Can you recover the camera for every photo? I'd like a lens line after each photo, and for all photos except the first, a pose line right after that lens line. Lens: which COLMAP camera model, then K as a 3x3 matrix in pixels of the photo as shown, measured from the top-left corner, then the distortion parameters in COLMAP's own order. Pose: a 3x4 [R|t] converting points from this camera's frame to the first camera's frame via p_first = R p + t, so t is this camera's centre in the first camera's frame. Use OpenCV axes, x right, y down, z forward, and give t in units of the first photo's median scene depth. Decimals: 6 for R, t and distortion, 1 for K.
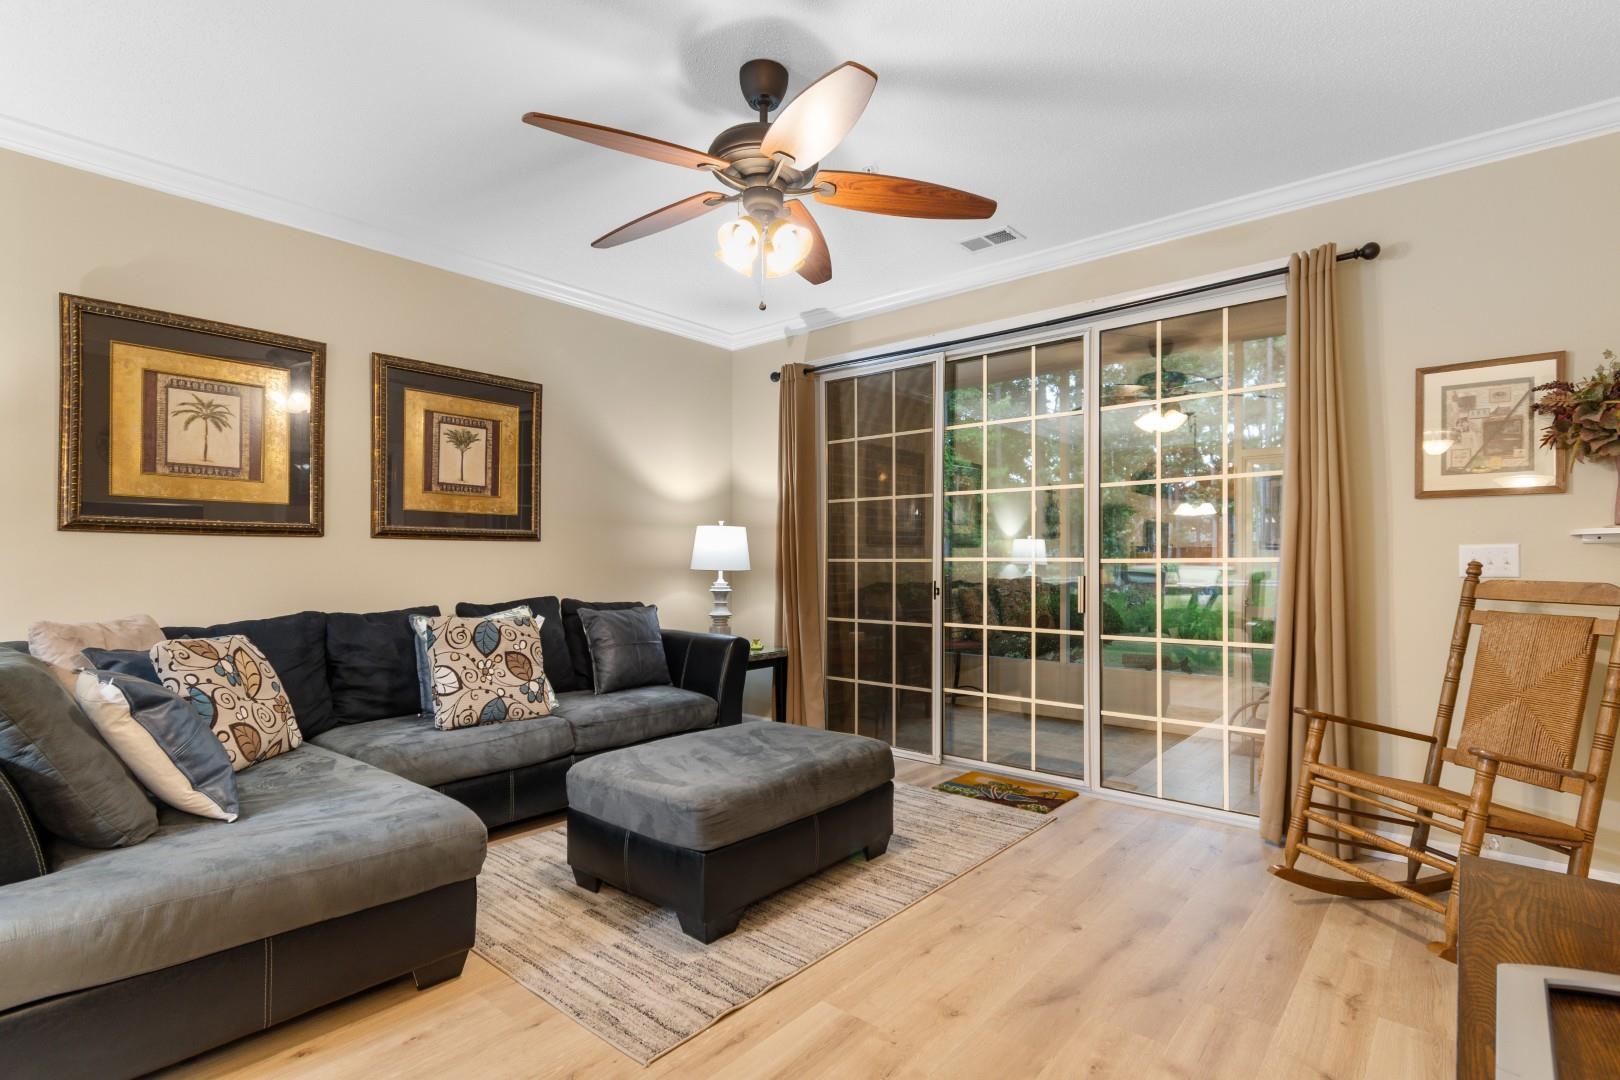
lens RADIAL K [[775.0, 0, 812.8], [0, 775.0, 562.5], [0, 0, 1]] dist [-0.001719, -0.001441]
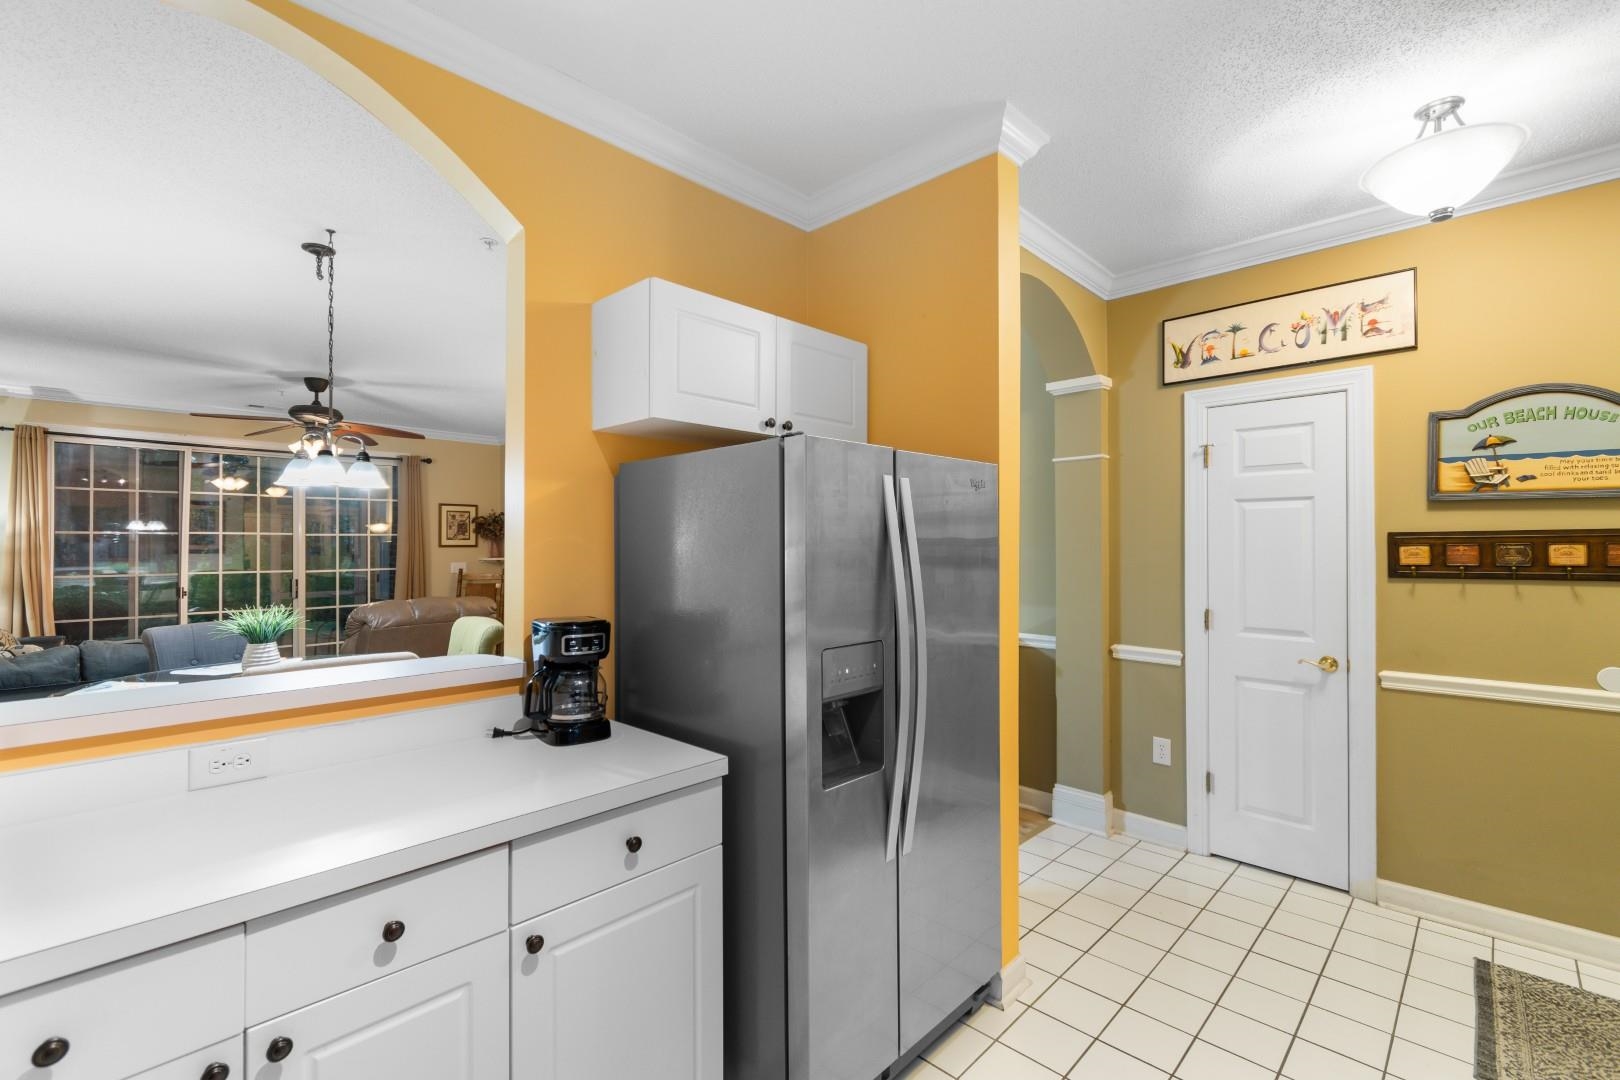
lens RADIAL K [[712.5, 0, 817.5], [0, 712.5, 537.3], [0, 0, 1]] dist [-0.000587, -0.000525]
pose [[0.052956, 0.013082, 0.998511, -1.760740], [0.009218, 0.999865, -0.013589, -0.066661], [-0.998554, 0.009924, 0.052829, -0.550629]]
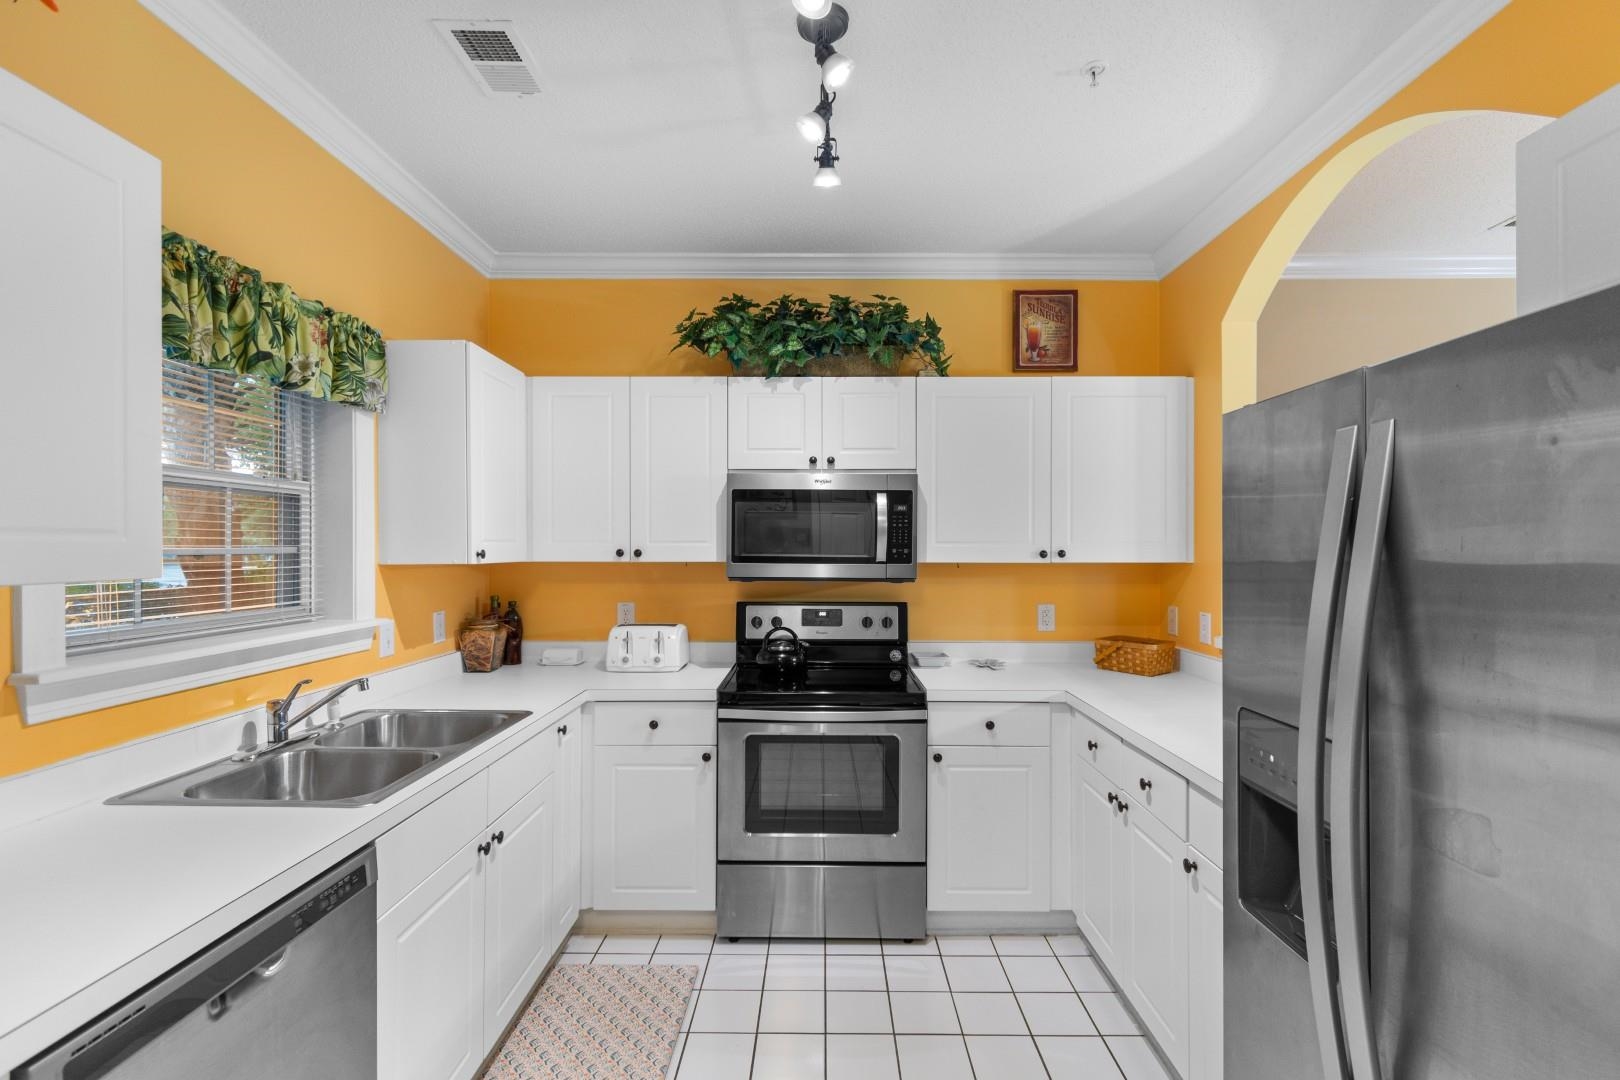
lens RADIAL K [[712.7, 0, 815.9], [0, 712.7, 545.2], [0, 0, 1]] dist [0.000984, -0.000757]
pose [[0.643910, -0.000197, -0.765101, -1.111041], [-0.006141, 0.999966, -0.005426, -0.072083], [0.765077, 0.008192, 0.643887, -0.927461]]
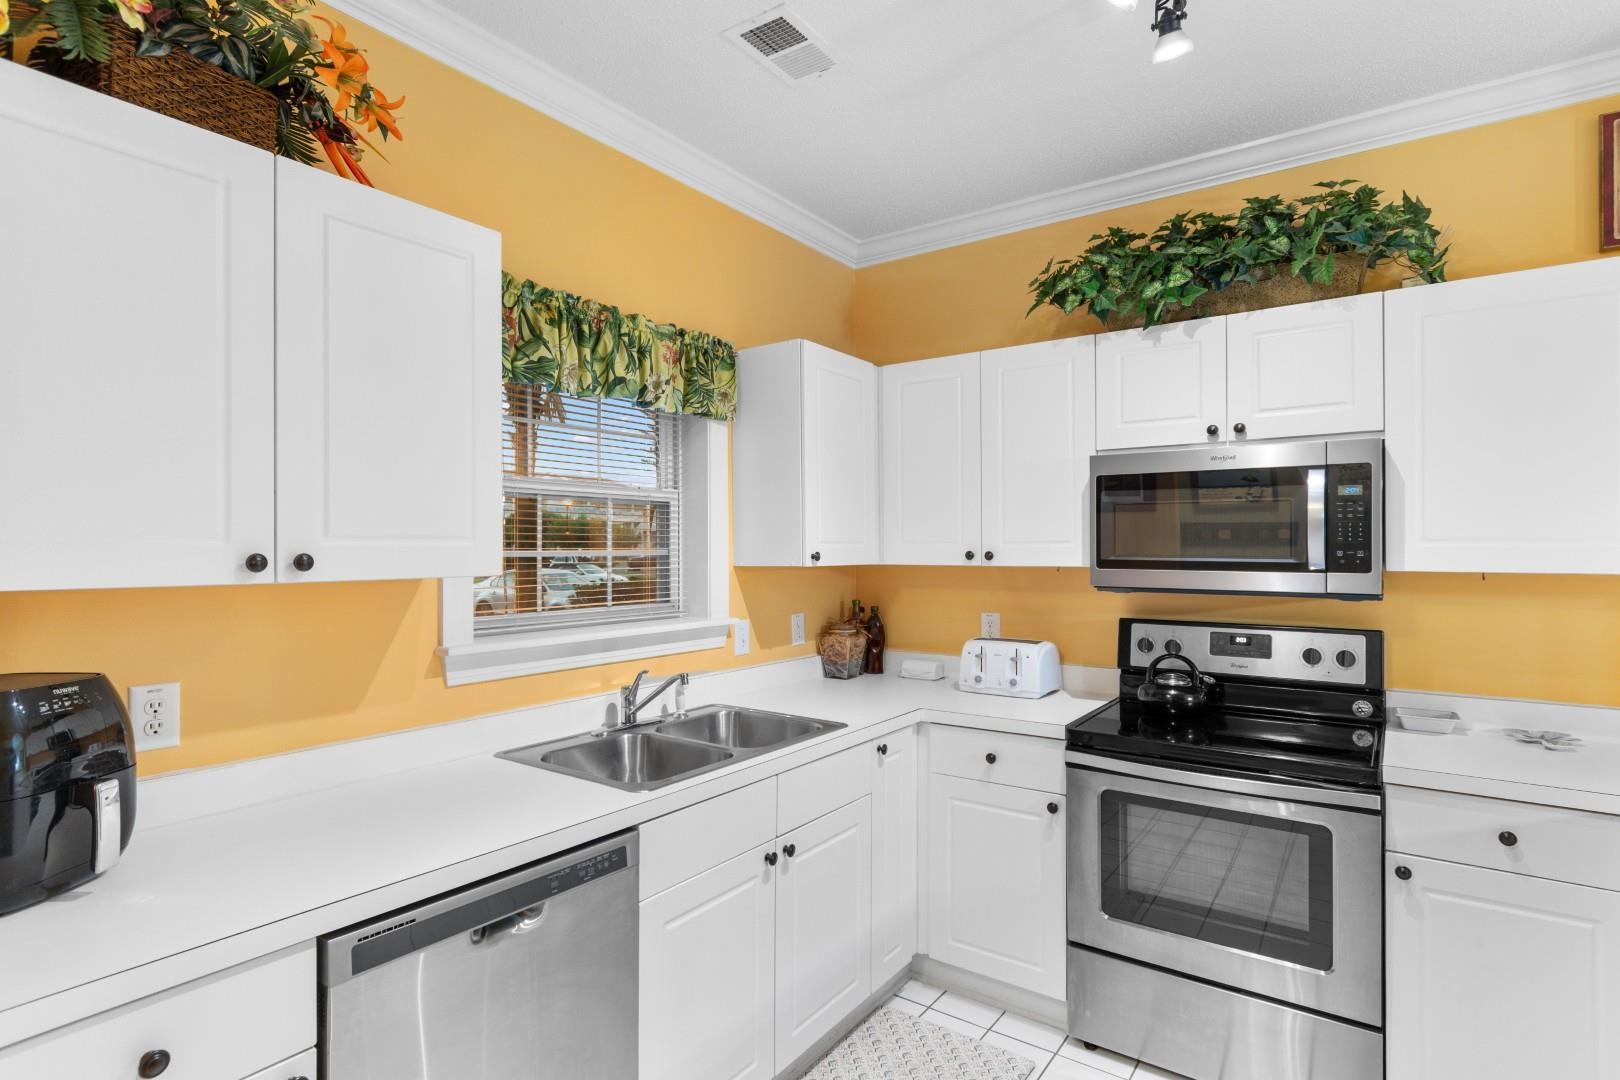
lens RADIAL K [[822.5, 0, 814.2], [0, 822.5, 542.2], [0, 0, 1]] dist [0.003012, -0.001178]
pose [[0.089264, -0.006796, -0.995985, -1.073809], [-0.004086, 0.999966, -0.007190, -0.073169], [0.996000, 0.004711, 0.089233, -0.785093]]
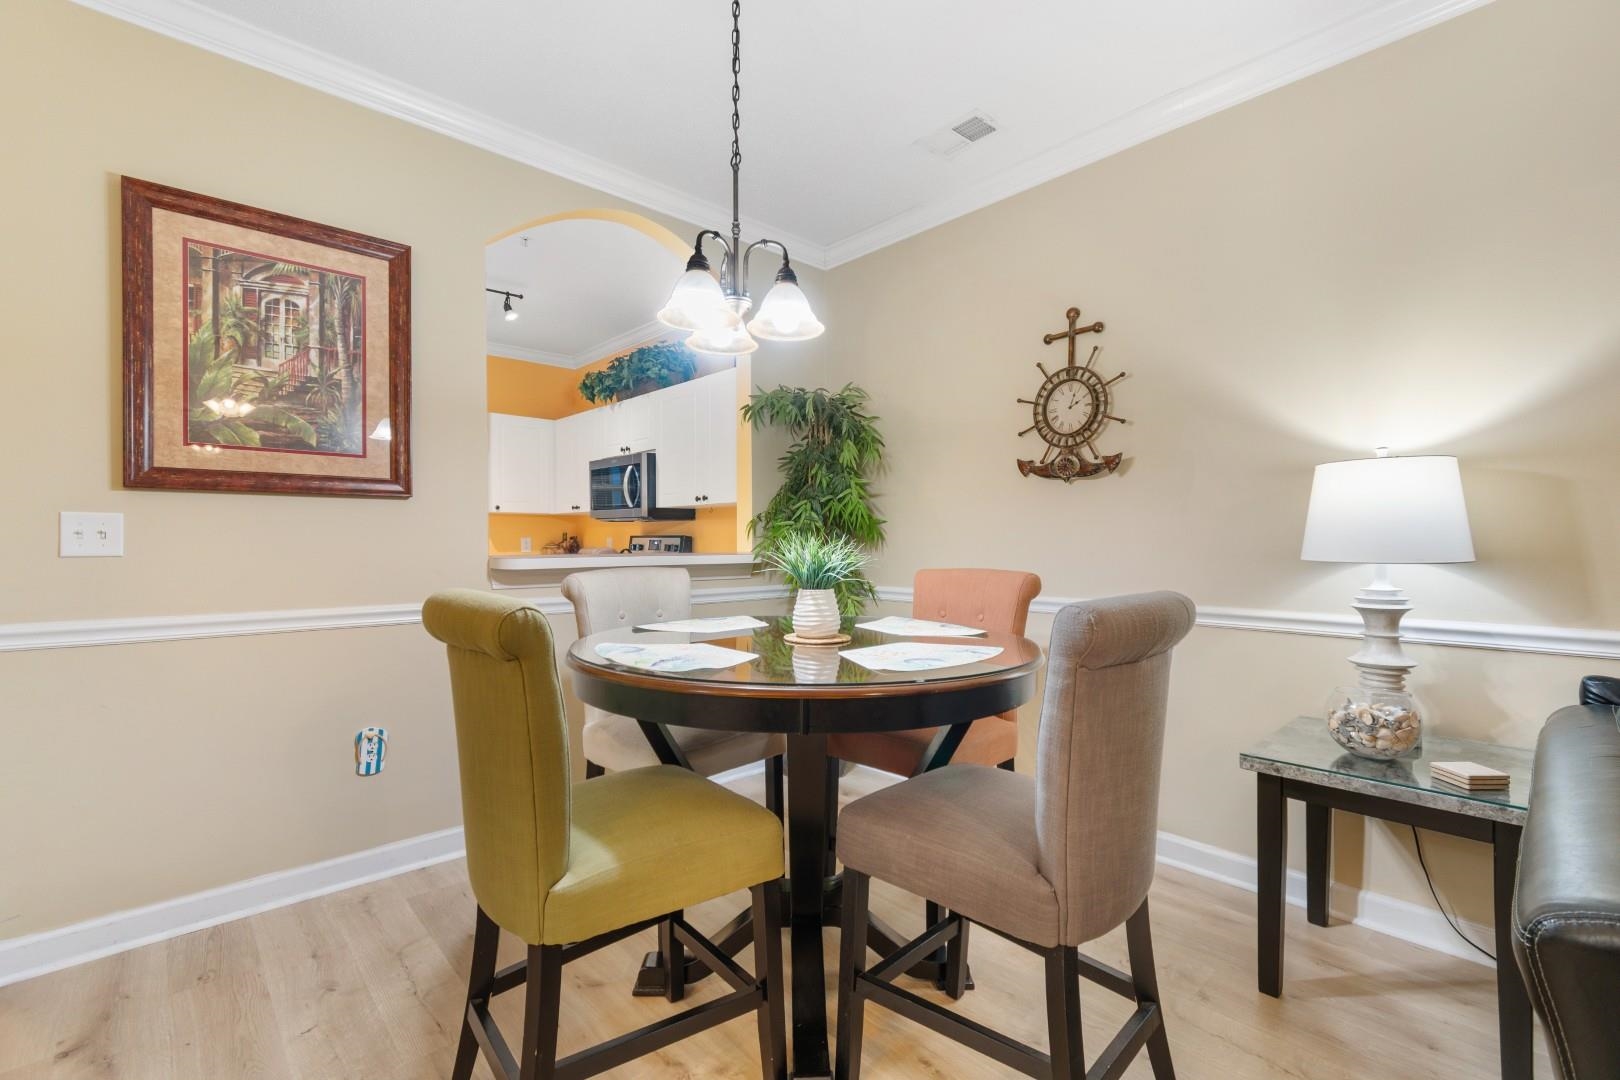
lens RADIAL K [[712.7, 0, 815.9], [0, 712.7, 545.2], [0, 0, 1]] dist [0.000984, -0.000757]
pose [[-0.112431, 0.006883, -0.993636, -0.305858], [-0.008025, 0.999937, 0.007834, 0.006884], [0.993627, 0.008854, -0.112369, 0.265337]]
